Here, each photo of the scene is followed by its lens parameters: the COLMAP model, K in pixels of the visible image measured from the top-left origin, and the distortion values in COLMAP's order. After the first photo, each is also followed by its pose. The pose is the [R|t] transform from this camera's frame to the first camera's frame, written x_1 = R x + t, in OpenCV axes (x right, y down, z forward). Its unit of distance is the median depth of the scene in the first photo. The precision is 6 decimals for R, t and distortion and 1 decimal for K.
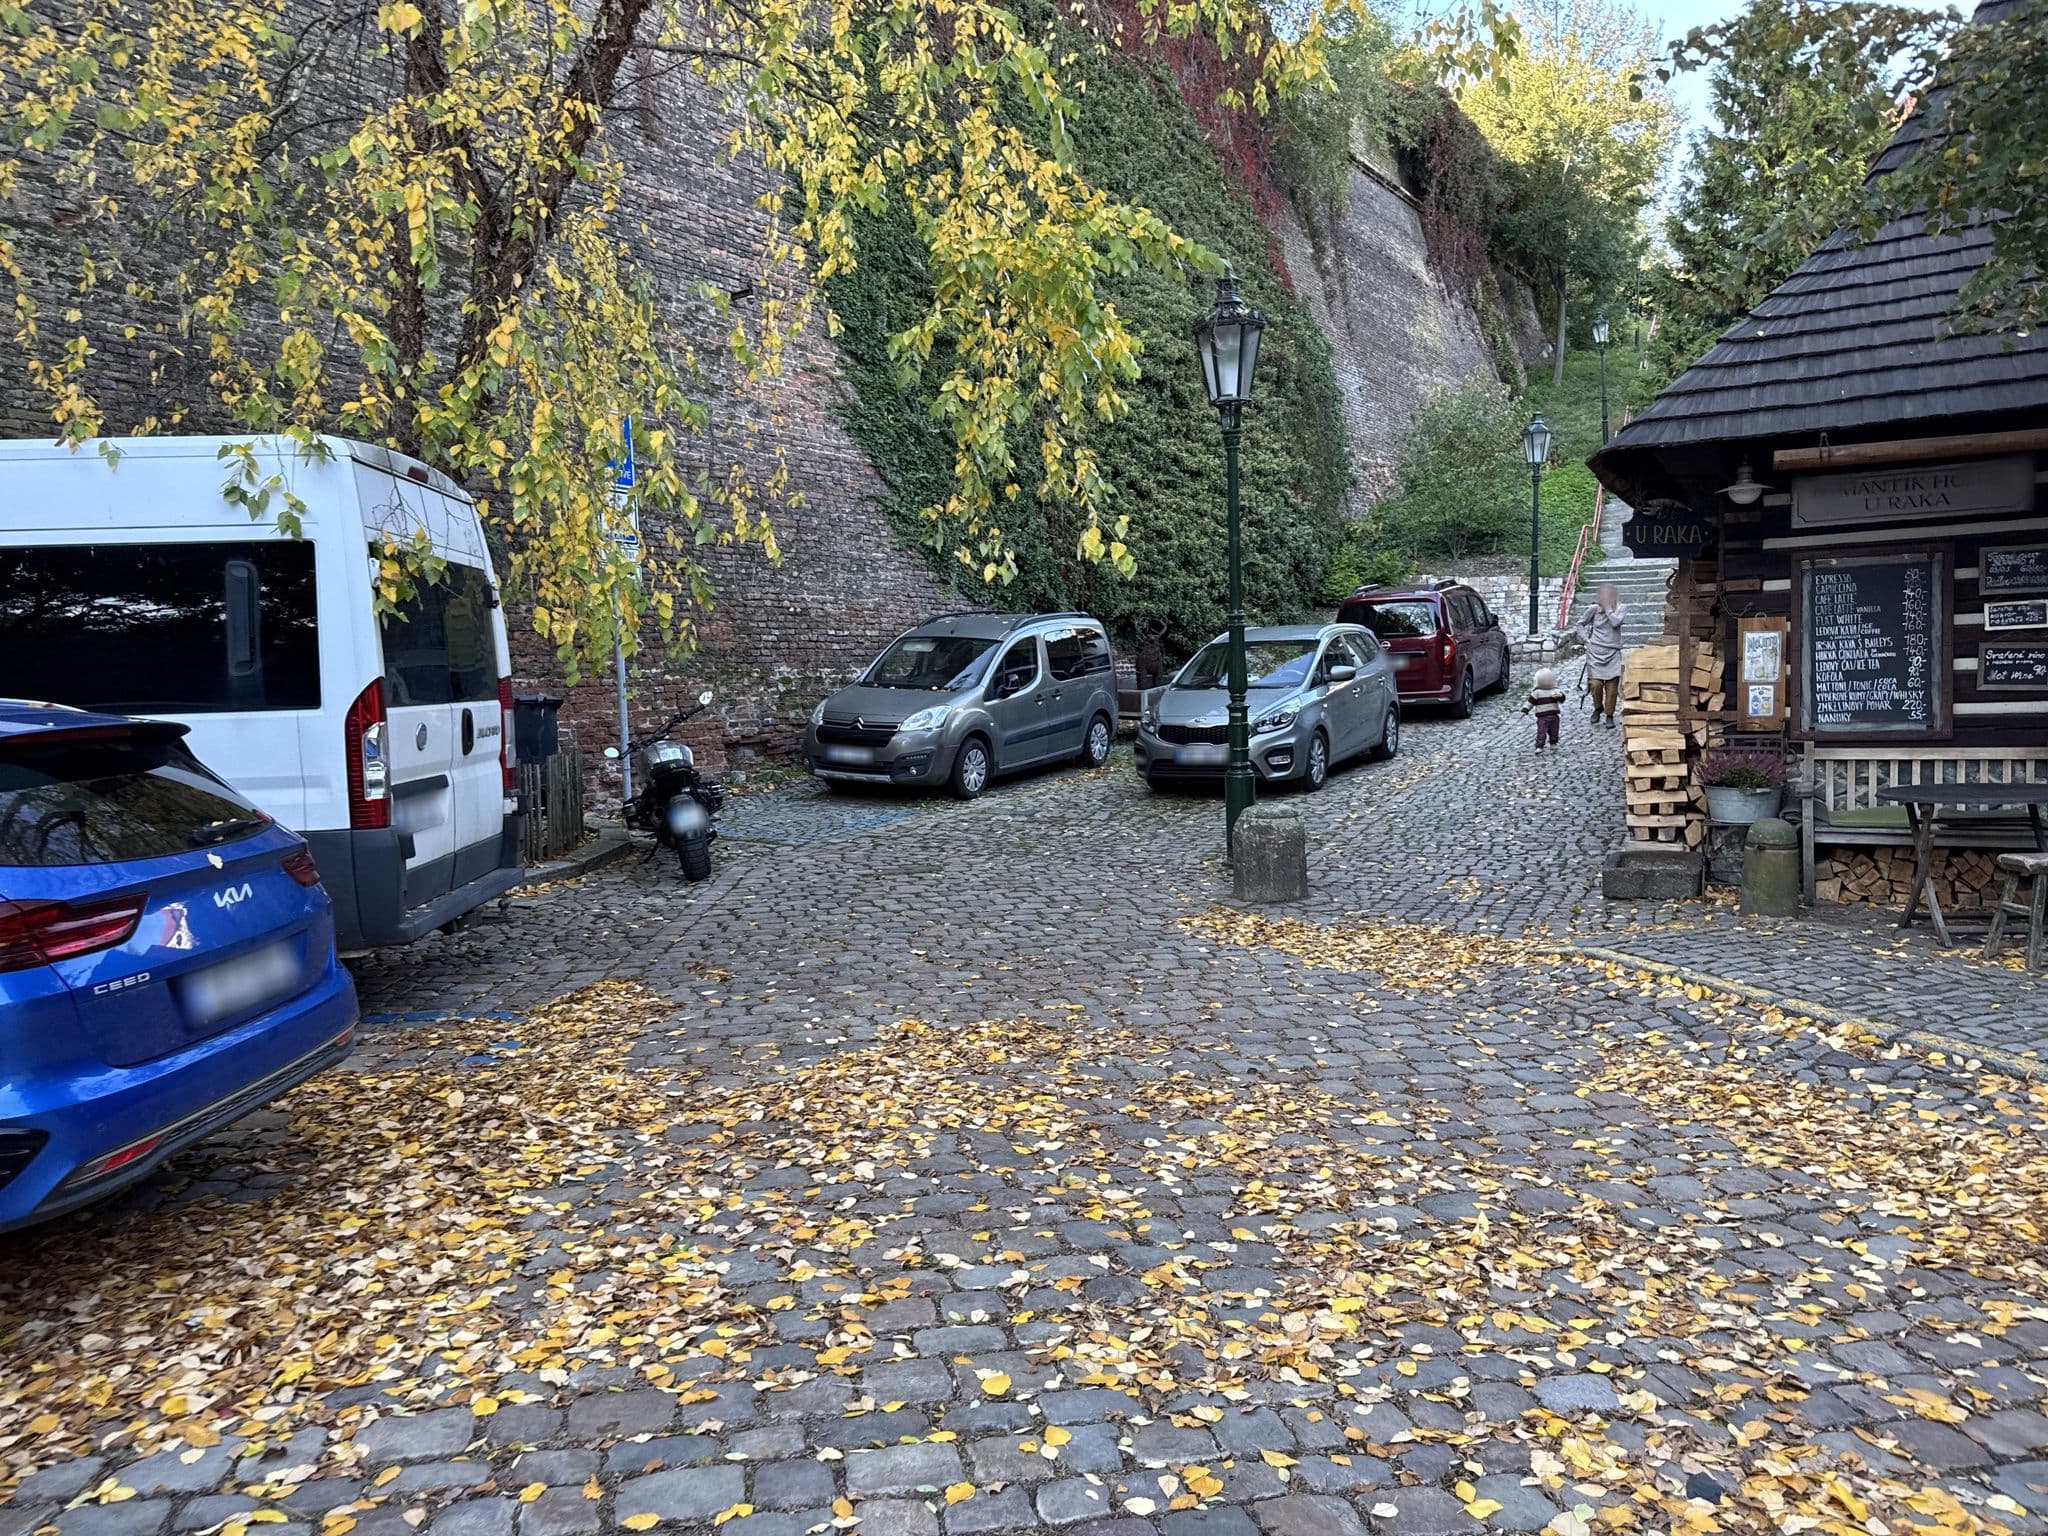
lens RADIAL K [[1370.6, 0, 1024.0], [0, 1370.6, 768.0], [0, 0, 1]] dist [-0.001658, -0.000957]
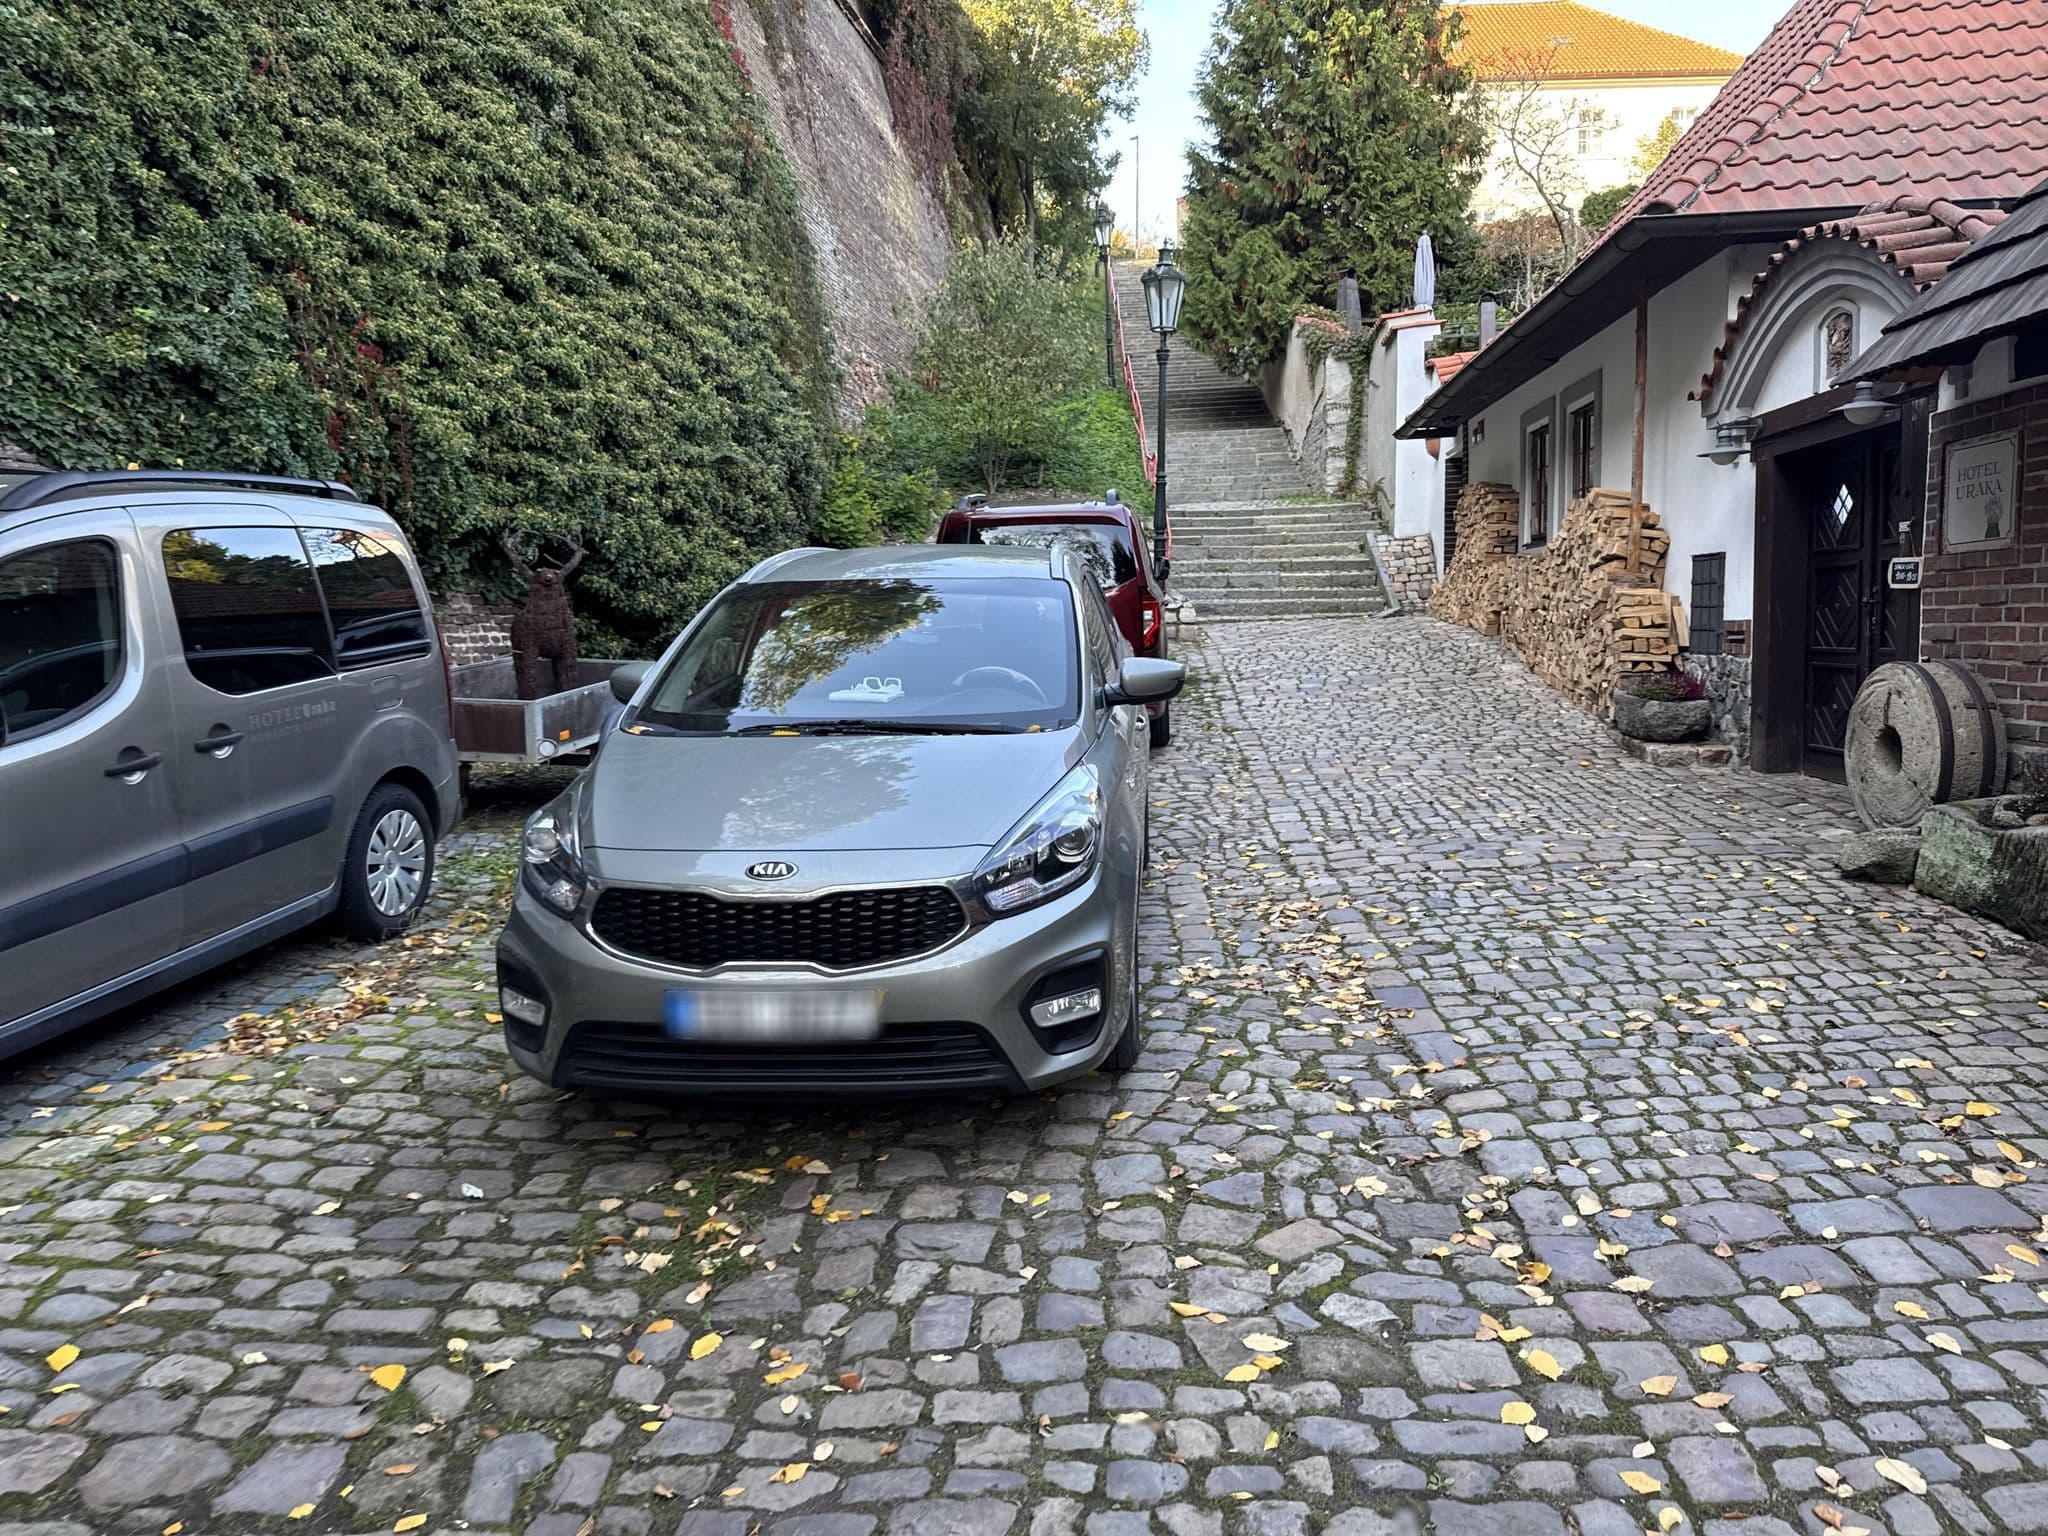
lens RADIAL K [[1581.0, 0, 1024.0], [0, 1581.0, 768.0], [0, 0, 1]] dist [0.050708, -0.000515]
pose [[0.925498, -0.019914, 0.378230, 0.034041], [0.017220, 0.999797, 0.010504, -0.030435], [-0.378362, -0.003209, 0.925652, 0.386789]]
